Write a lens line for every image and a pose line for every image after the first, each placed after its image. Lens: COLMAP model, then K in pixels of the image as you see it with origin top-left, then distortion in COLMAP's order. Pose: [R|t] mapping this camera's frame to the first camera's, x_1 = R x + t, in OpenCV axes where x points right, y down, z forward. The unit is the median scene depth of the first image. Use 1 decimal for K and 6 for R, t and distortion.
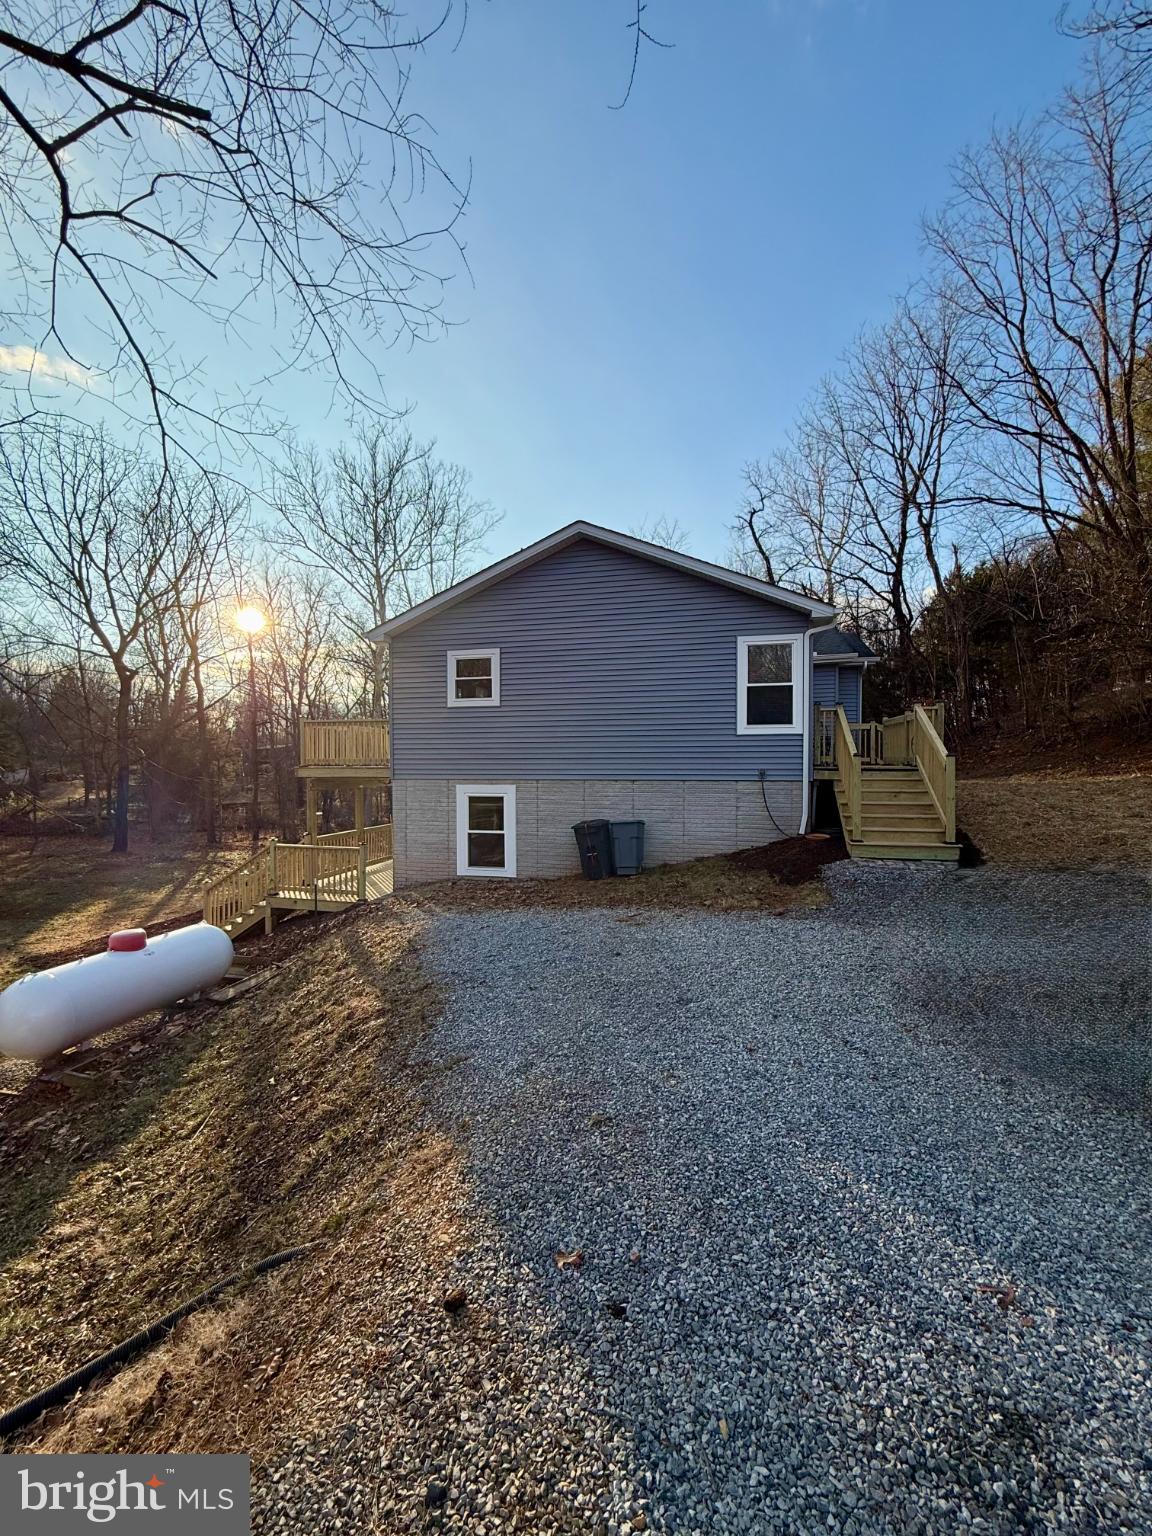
lens RADIAL K [[614.8, 0, 567.7], [0, 614.8, 772.0], [0, 0, 1]] dist [0.000285, 0.000281]
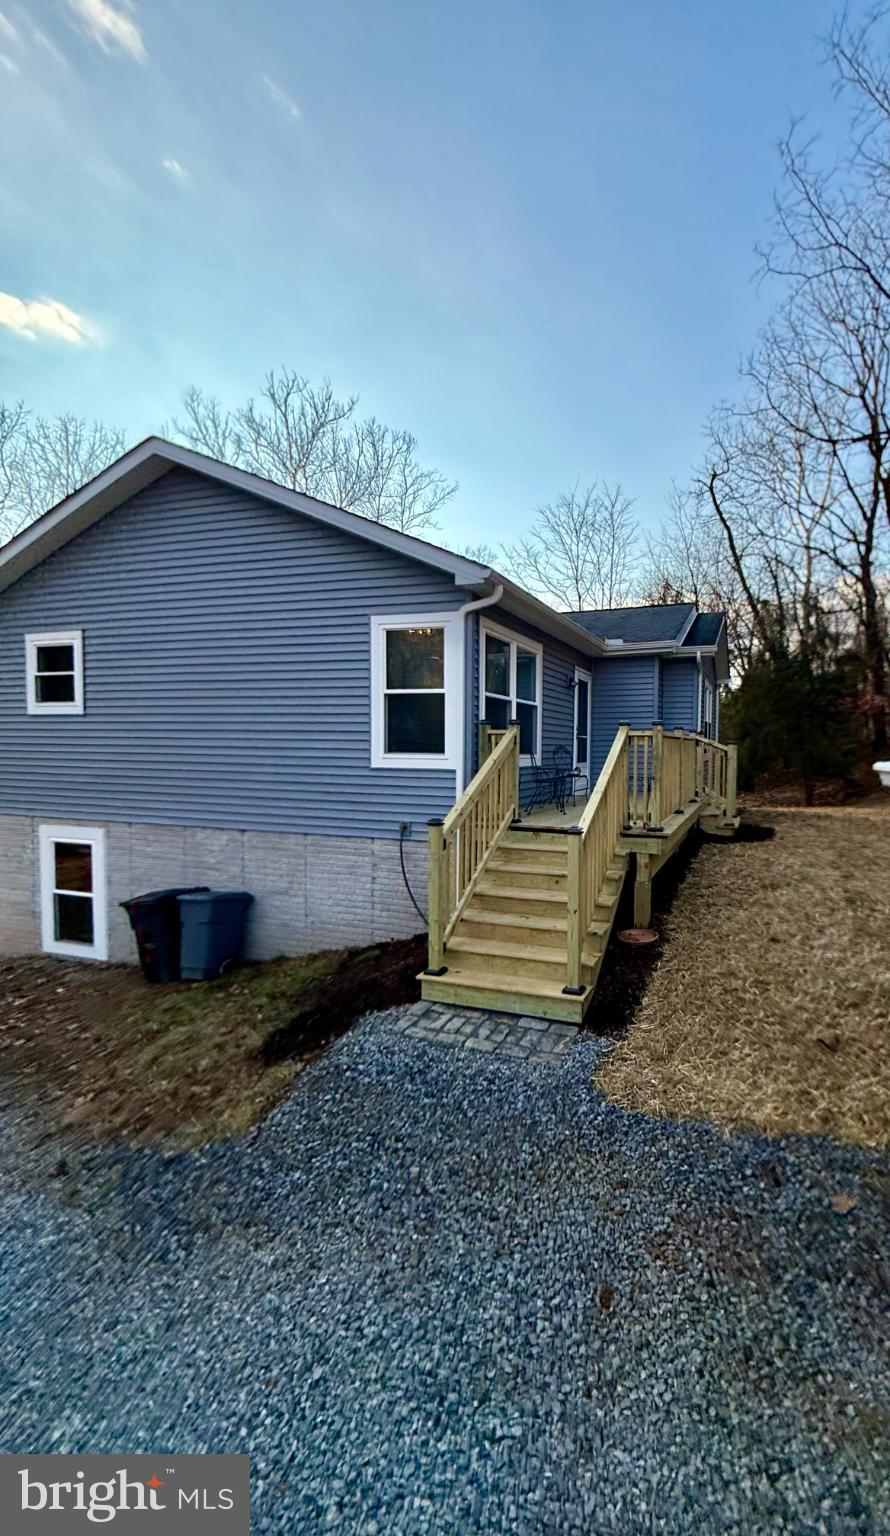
lens RADIAL K [[695.8, 0, 451.2], [0, 695.8, 779.0], [0, 0, 1]] dist [0.002524, 0.000071]
pose [[0.998592, 0.016806, -0.050317, 0.343920], [-0.016175, 0.999786, 0.012931, -0.051293], [0.050523, -0.012099, 0.998650, 0.234309]]
